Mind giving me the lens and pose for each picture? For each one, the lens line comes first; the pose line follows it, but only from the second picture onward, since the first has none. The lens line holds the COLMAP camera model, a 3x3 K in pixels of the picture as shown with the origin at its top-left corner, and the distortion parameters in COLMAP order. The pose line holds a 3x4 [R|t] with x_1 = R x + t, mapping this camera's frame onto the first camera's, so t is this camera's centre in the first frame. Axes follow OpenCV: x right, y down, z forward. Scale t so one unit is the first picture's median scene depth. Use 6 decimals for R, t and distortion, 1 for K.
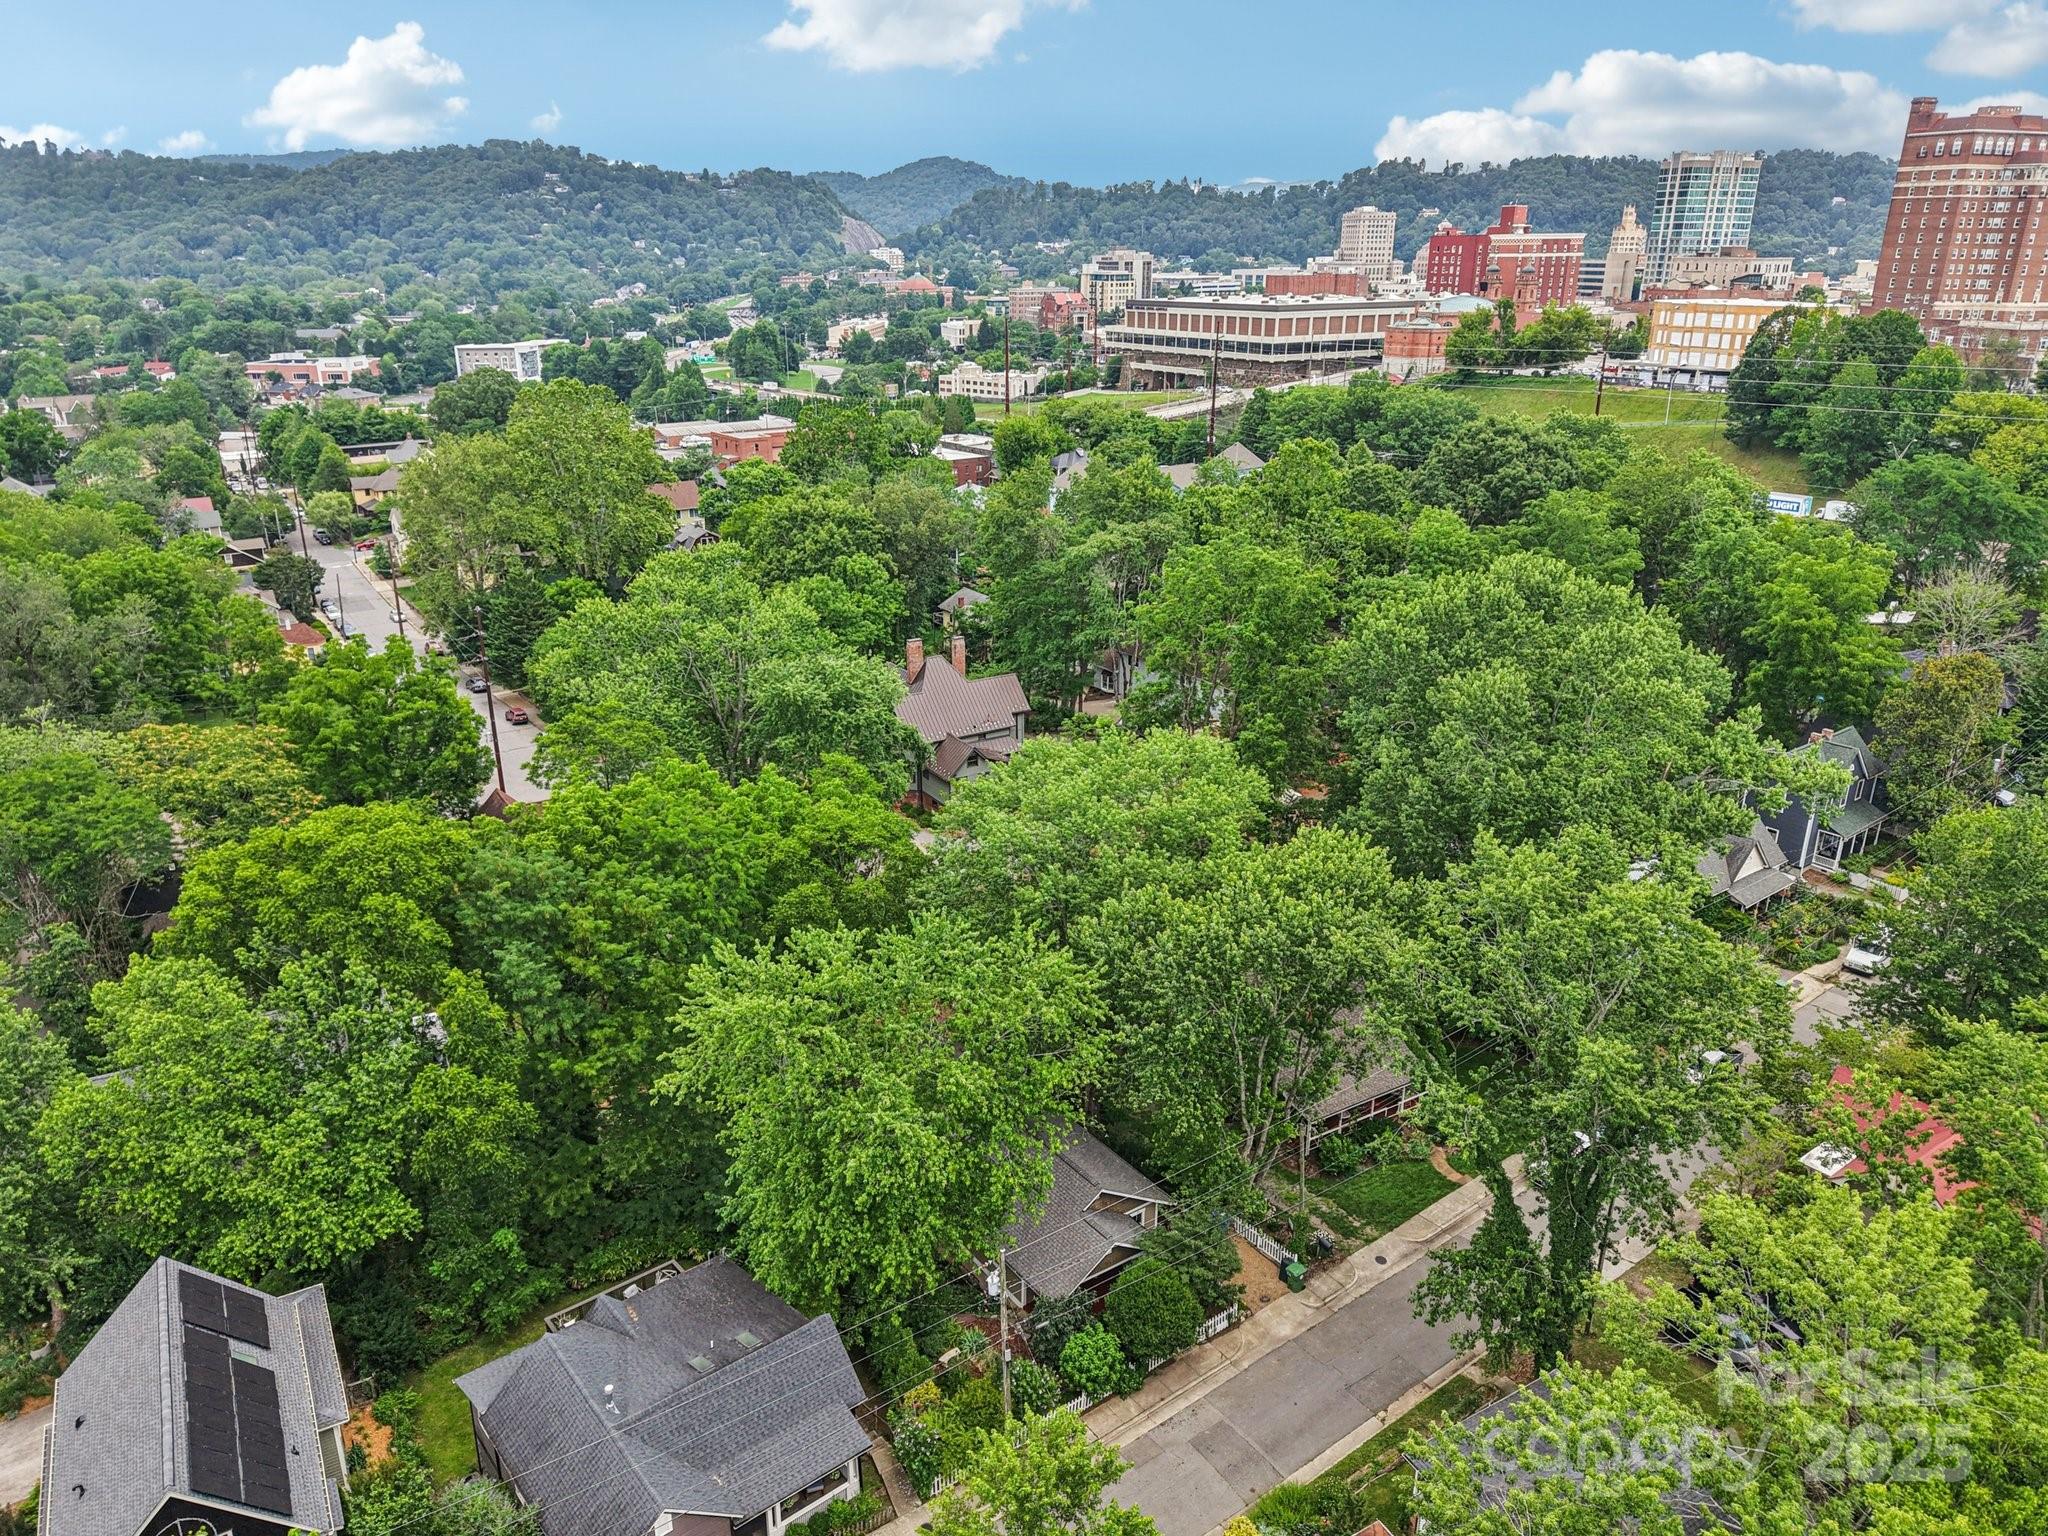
lens RADIAL K [[1429.4, 0, 1017.3], [0, 1429.4, 811.7], [0, 0, 1]] dist [0.012533, -0.009260]
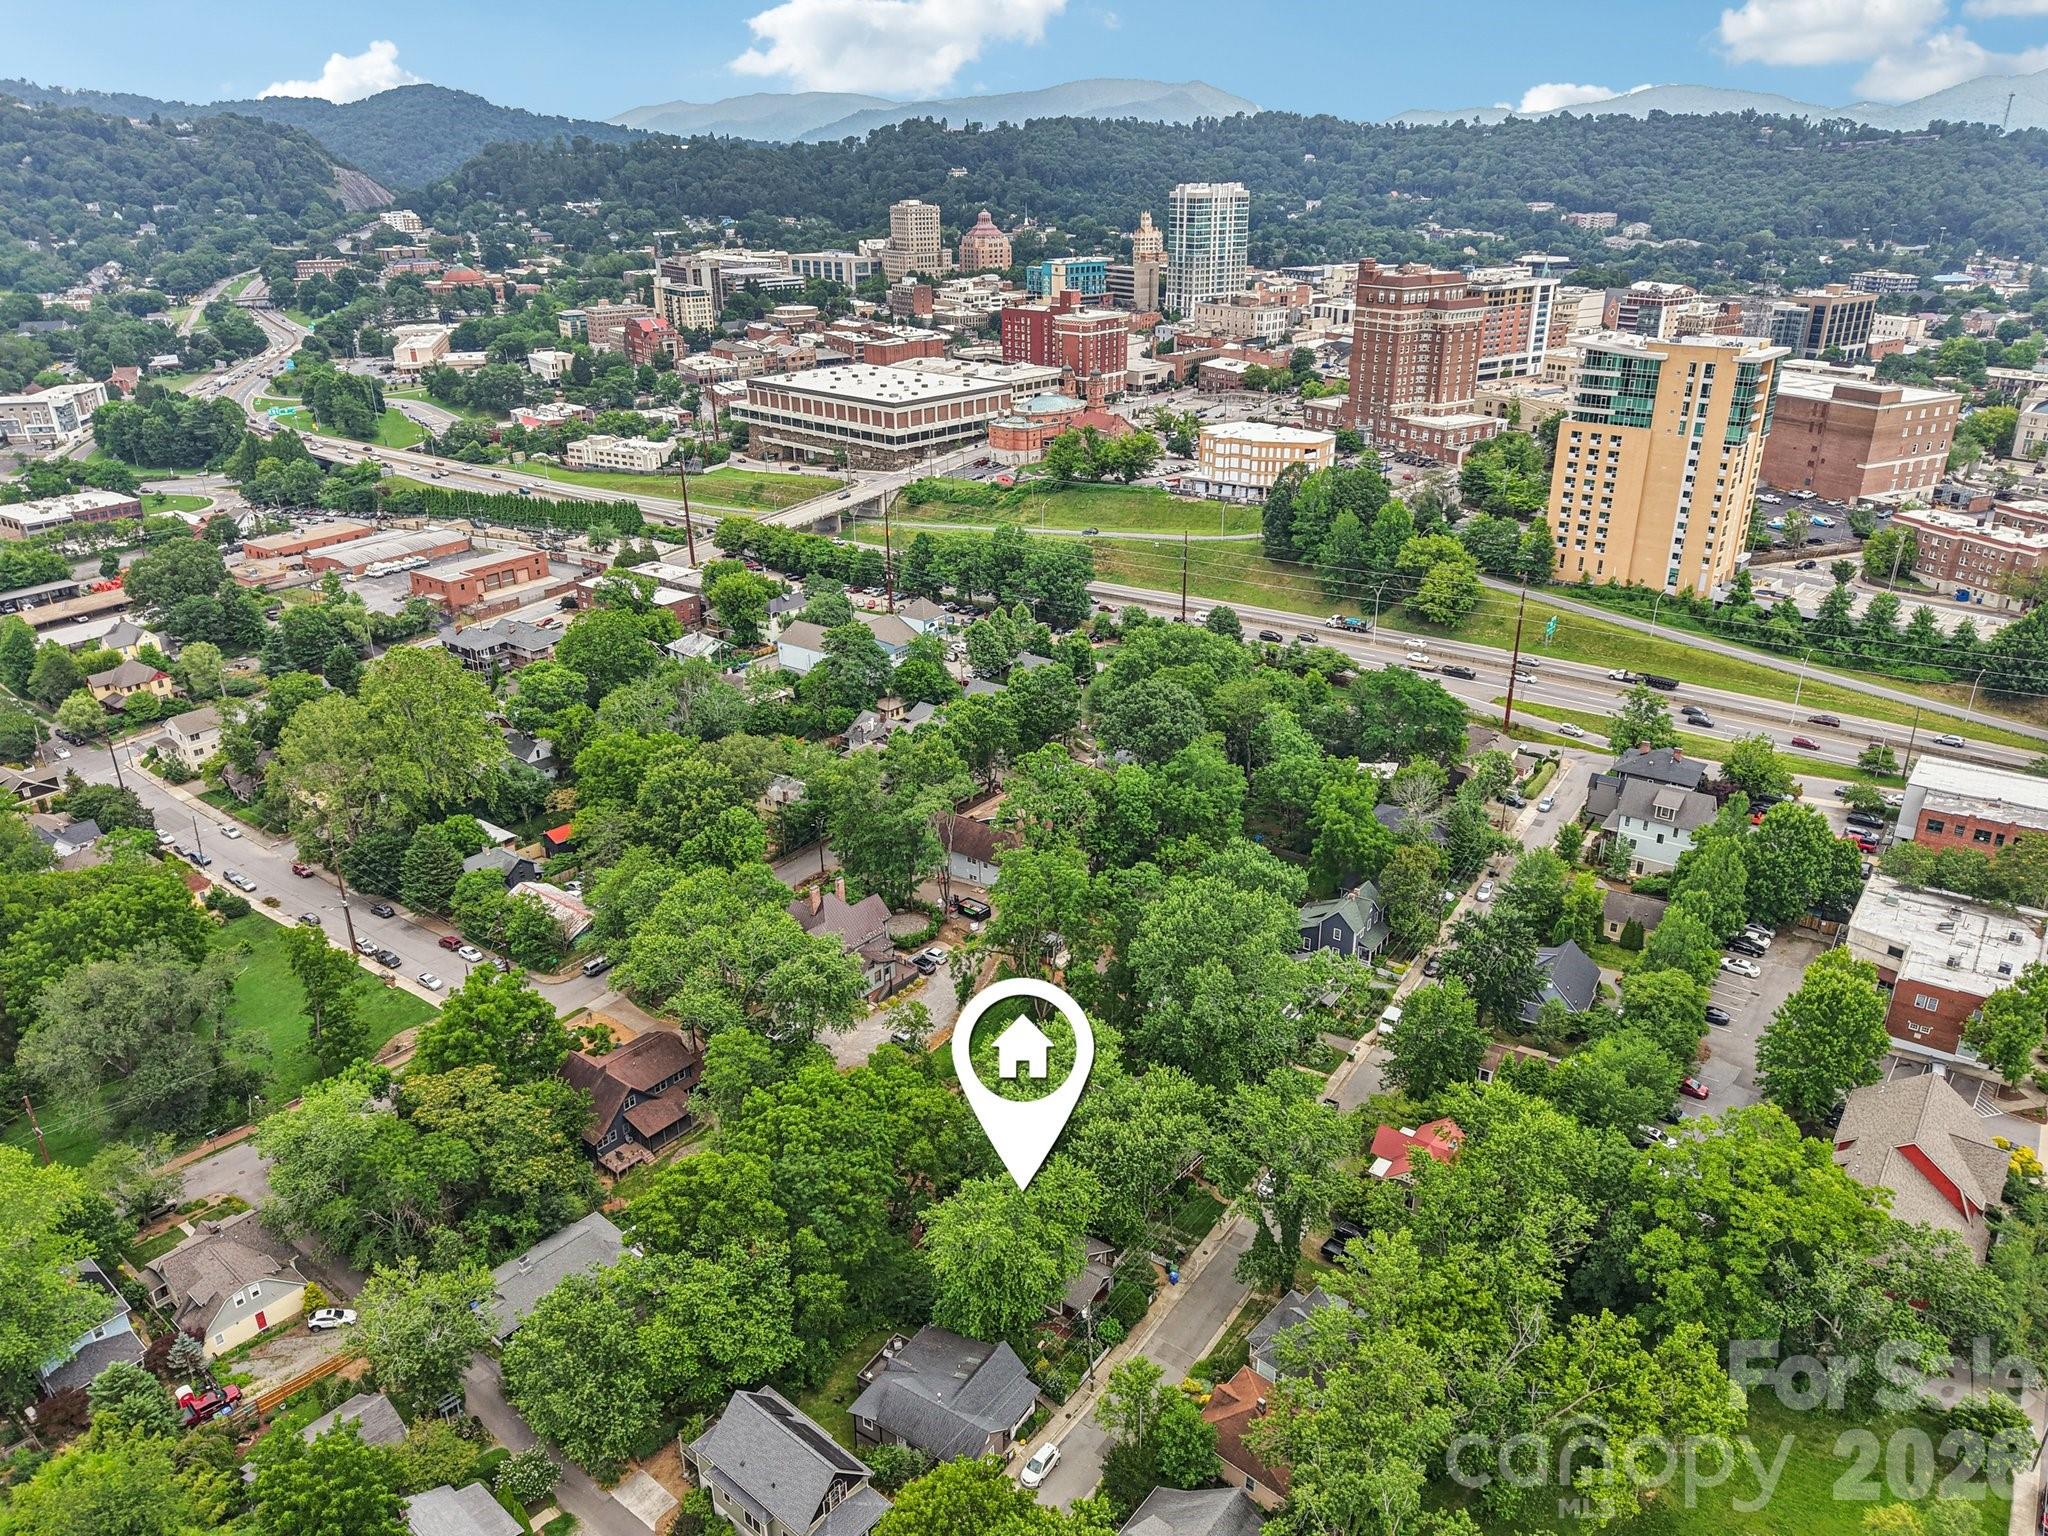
lens RADIAL K [[1429.4, 0, 1055.4], [0, 1429.4, 832.1], [0, 0, 1]] dist [0.012533, -0.009260]
pose [[0.946119, -0.135814, 0.293962, -0.107541], [0.117746, 0.989944, 0.078400, -0.108780], [-0.301654, -0.039563, 0.952596, -0.204037]]
